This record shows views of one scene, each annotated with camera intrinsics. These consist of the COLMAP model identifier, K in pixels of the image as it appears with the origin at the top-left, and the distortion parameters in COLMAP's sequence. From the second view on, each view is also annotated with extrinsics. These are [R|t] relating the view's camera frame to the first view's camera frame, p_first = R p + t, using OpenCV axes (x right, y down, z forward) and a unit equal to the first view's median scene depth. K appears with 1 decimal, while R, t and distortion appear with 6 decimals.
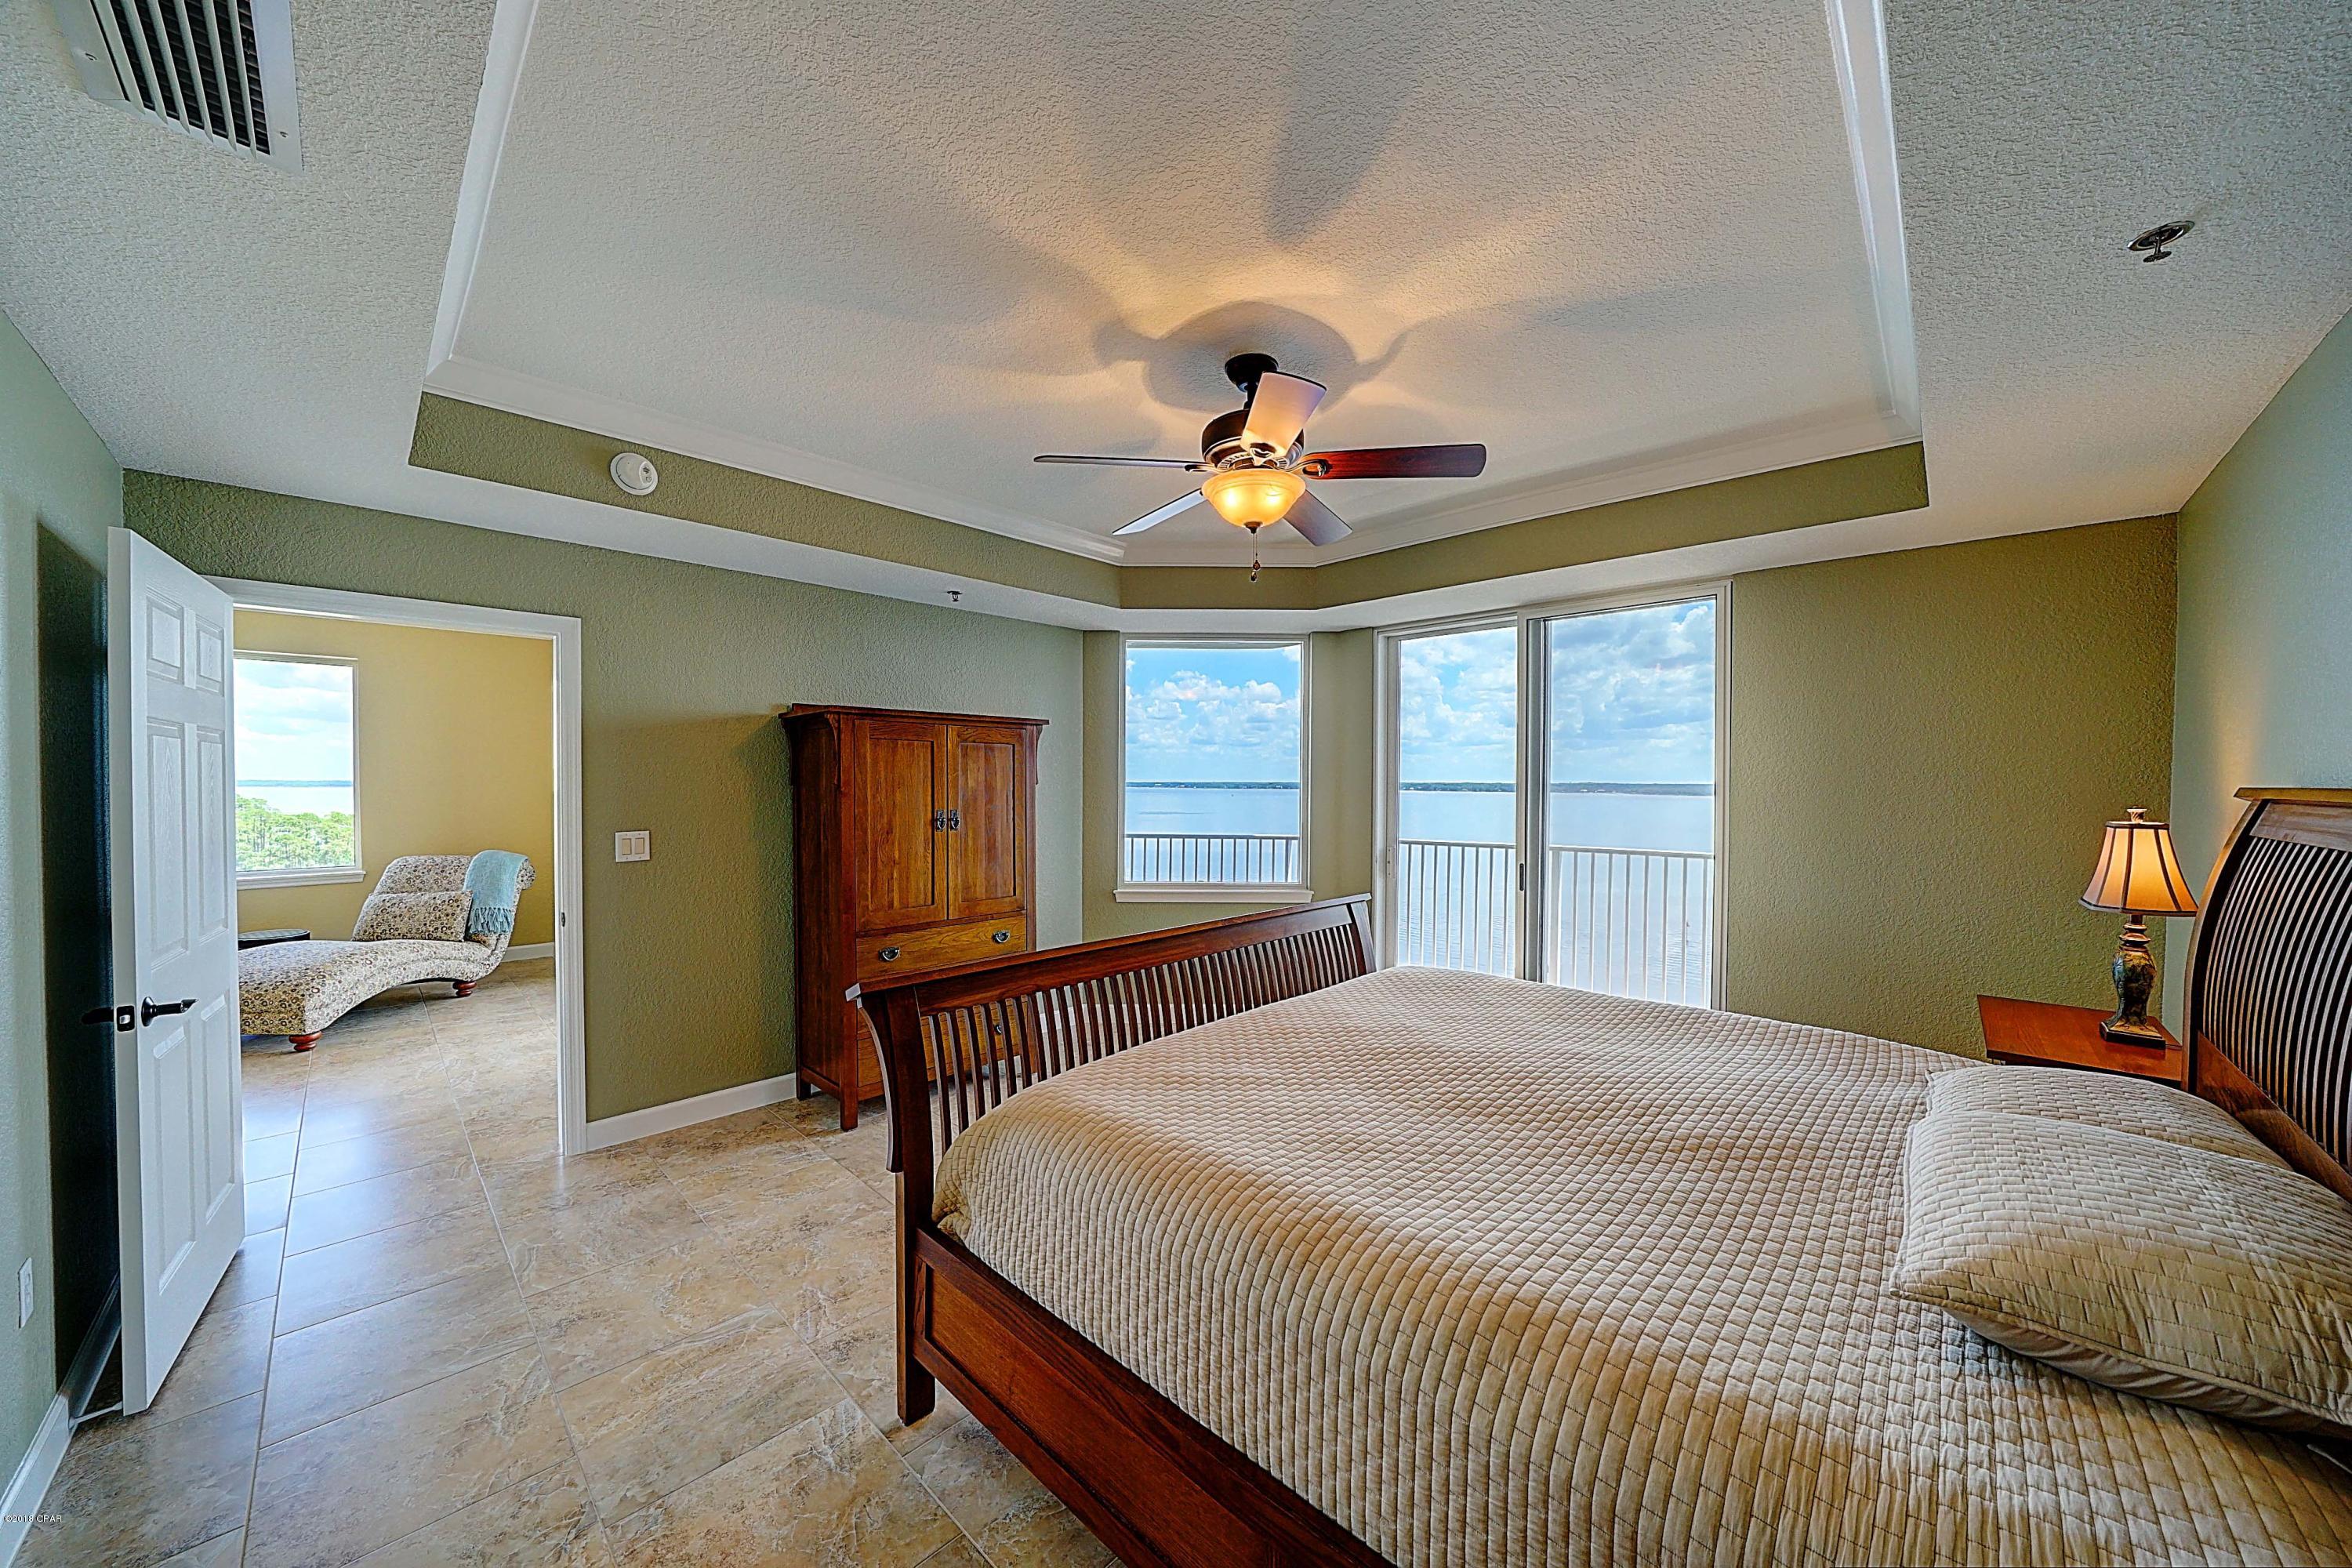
lens RADIAL K [[811.5, 0, 1164.1], [0, 811.5, 793.8], [0, 0, 1]] dist [-0.027609, 0.004815]
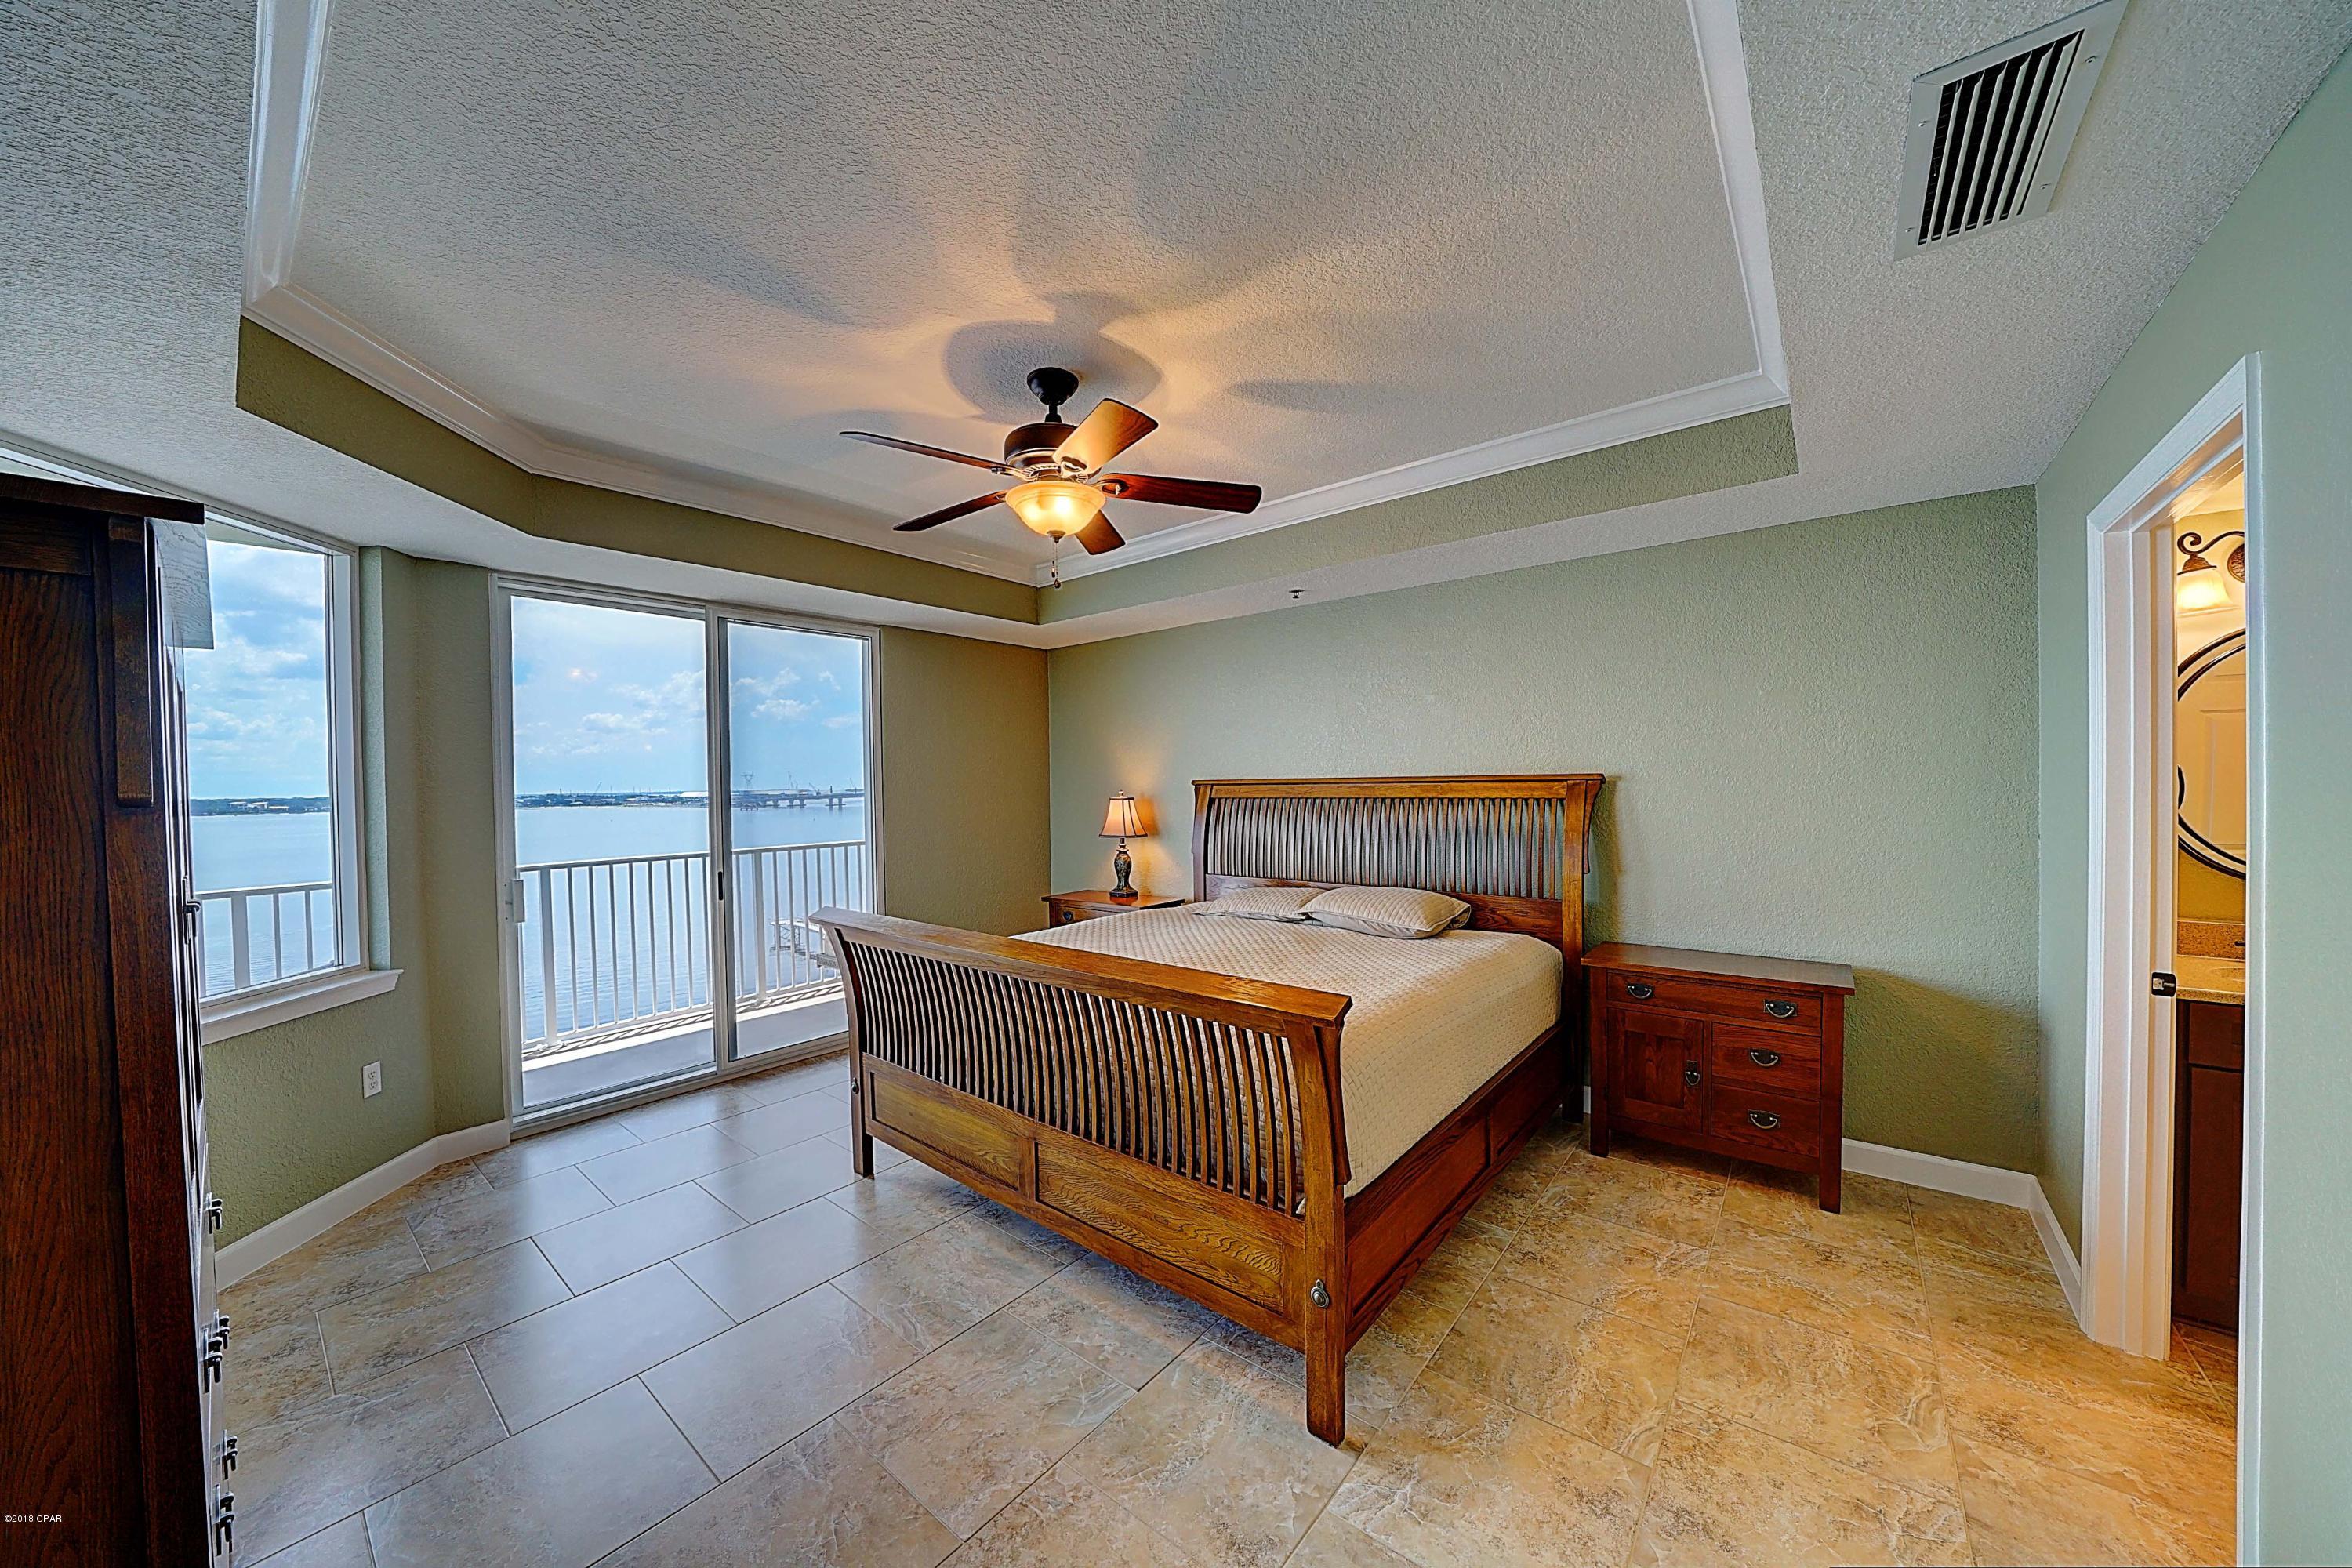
lens RADIAL K [[811.5, 0, 1164.1], [0, 811.5, 793.8], [0, 0, 1]] dist [-0.027609, 0.004815]
pose [[-0.076728, -0.016679, 0.996913, -0.824084], [0.027736, 0.999437, 0.018856, -0.011872], [-0.996666, 0.029097, -0.076222, 0.827950]]
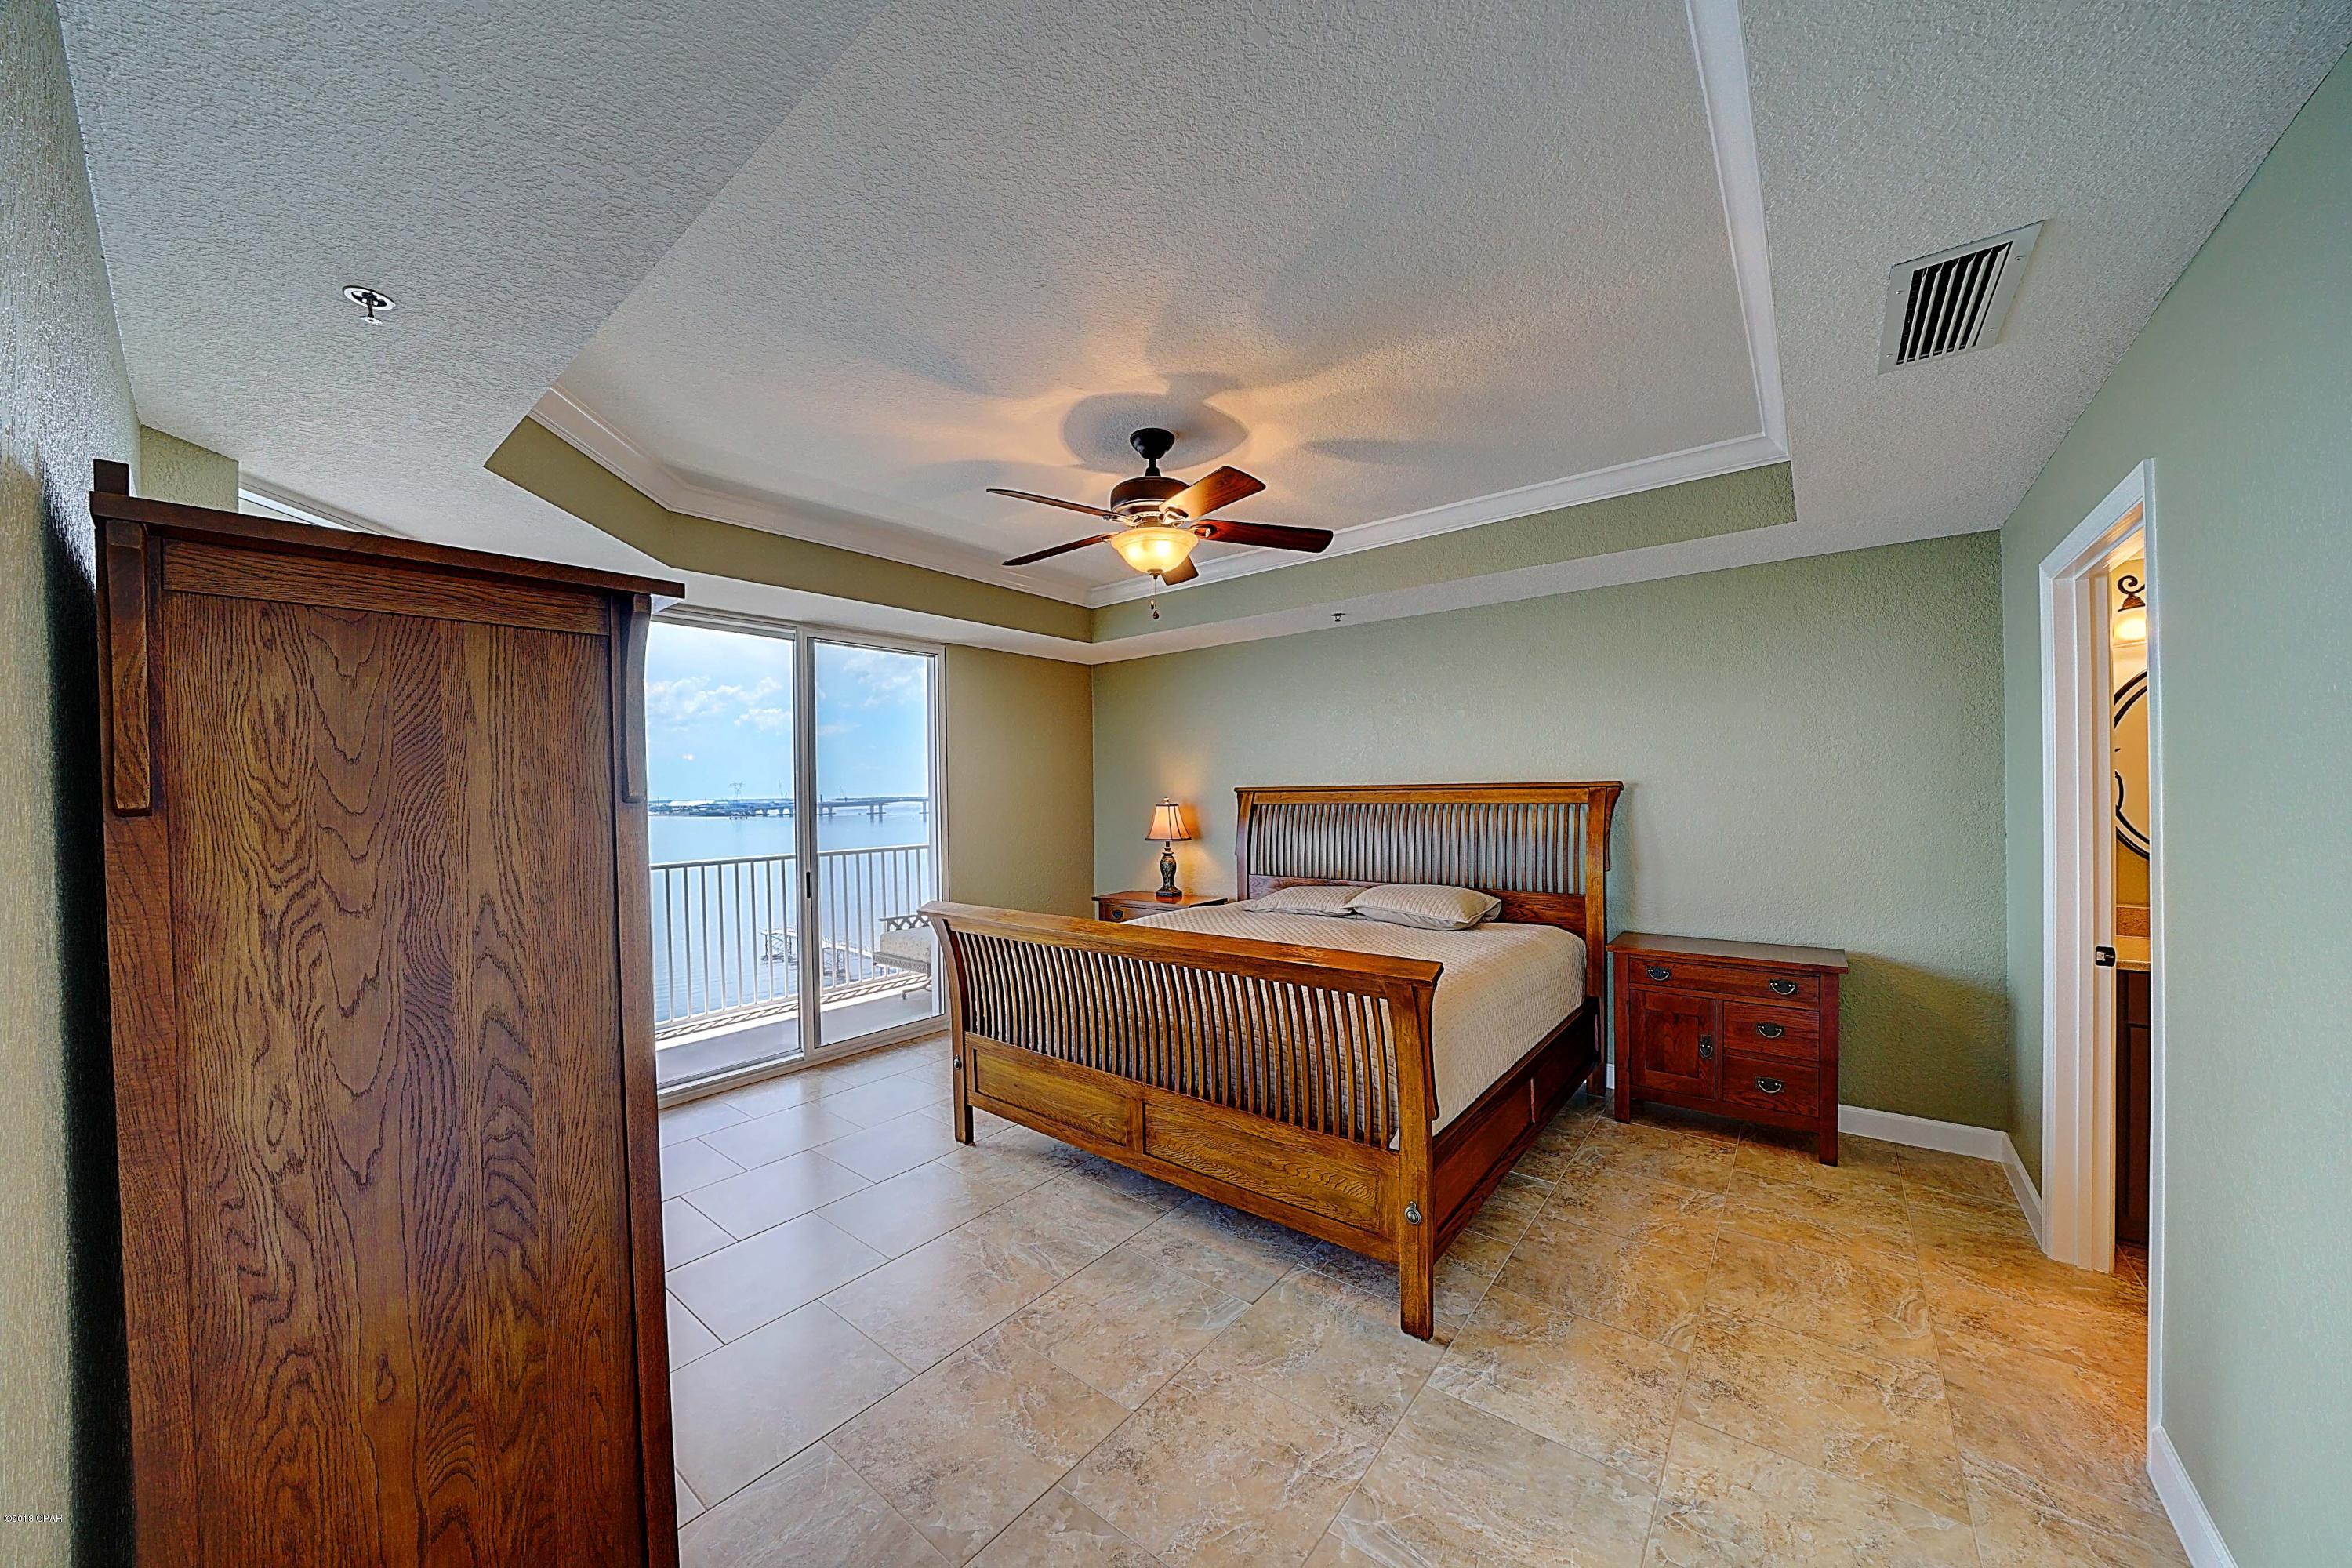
lens RADIAL K [[811.5, 0, 1164.1], [0, 811.5, 793.8], [0, 0, 1]] dist [-0.027609, 0.004815]
pose [[-0.086705, -0.006571, 0.996212, -0.944348], [0.027783, 0.999573, 0.009011, -0.013298], [-0.995846, 0.028459, -0.086486, 0.957590]]
